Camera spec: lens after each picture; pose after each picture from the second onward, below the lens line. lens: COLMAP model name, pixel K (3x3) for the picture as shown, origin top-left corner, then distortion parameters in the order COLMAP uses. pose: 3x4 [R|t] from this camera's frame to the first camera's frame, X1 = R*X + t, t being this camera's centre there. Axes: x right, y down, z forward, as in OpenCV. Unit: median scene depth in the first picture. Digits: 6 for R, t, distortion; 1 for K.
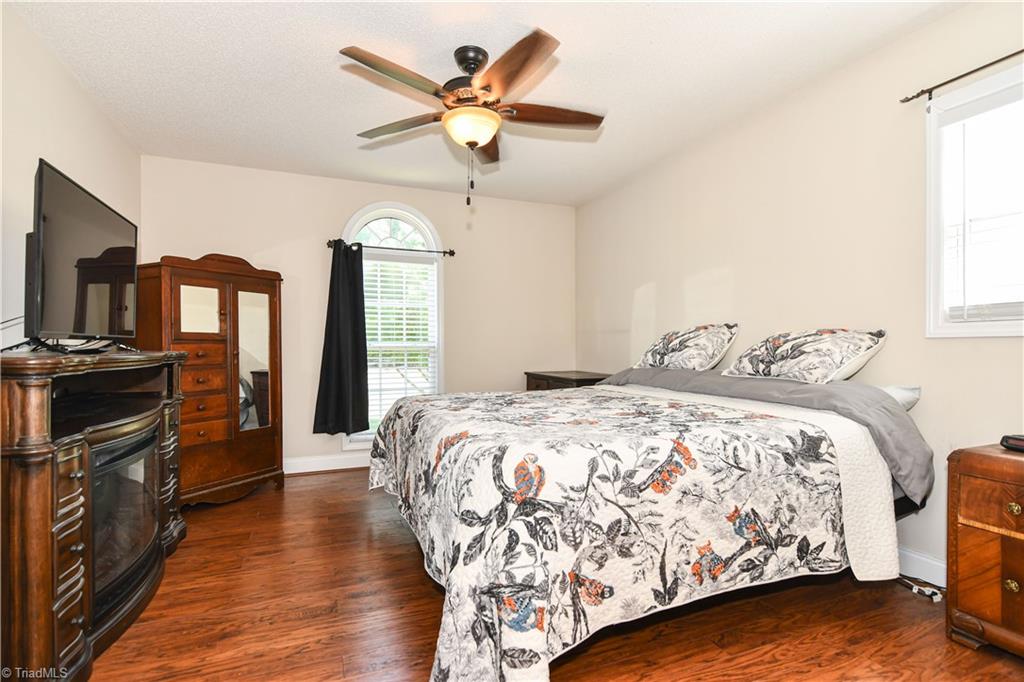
lens RADIAL K [[495.3, 0, 508.7], [0, 495.3, 346.0], [0, 0, 1]] dist [0.004095, -0.000699]
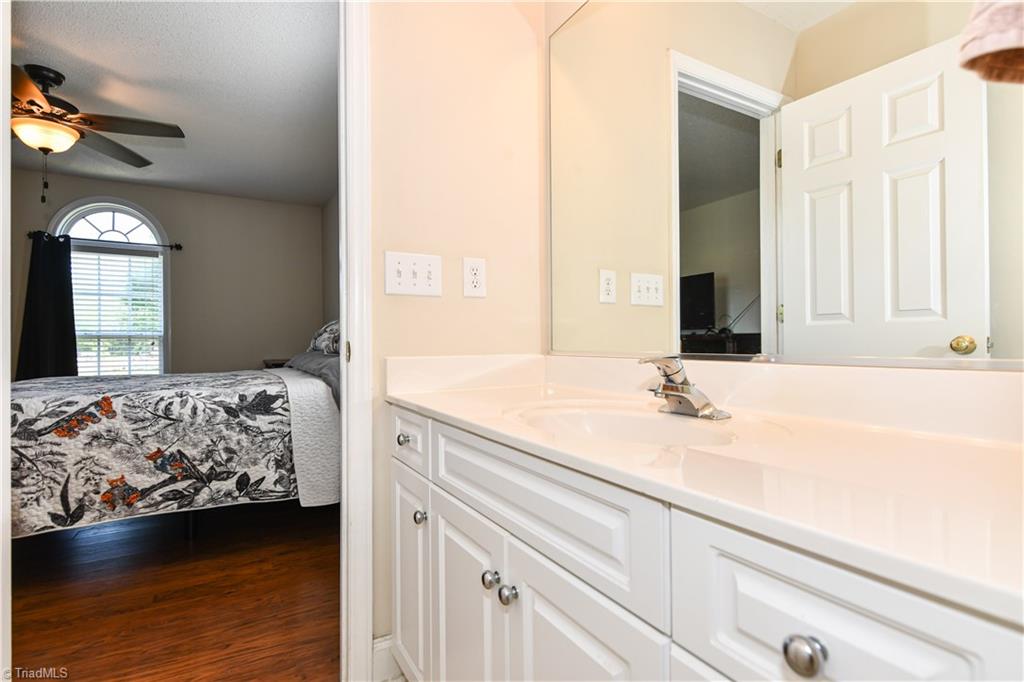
lens RADIAL K [[495.3, 0, 508.7], [0, 495.3, 346.0], [0, 0, 1]] dist [0.004095, -0.000699]
pose [[0.992263, -0.006881, 0.123960, 1.160690], [0.006557, 0.999974, 0.003025, 0.064535], [-0.123978, -0.002189, 0.992283, -0.351571]]
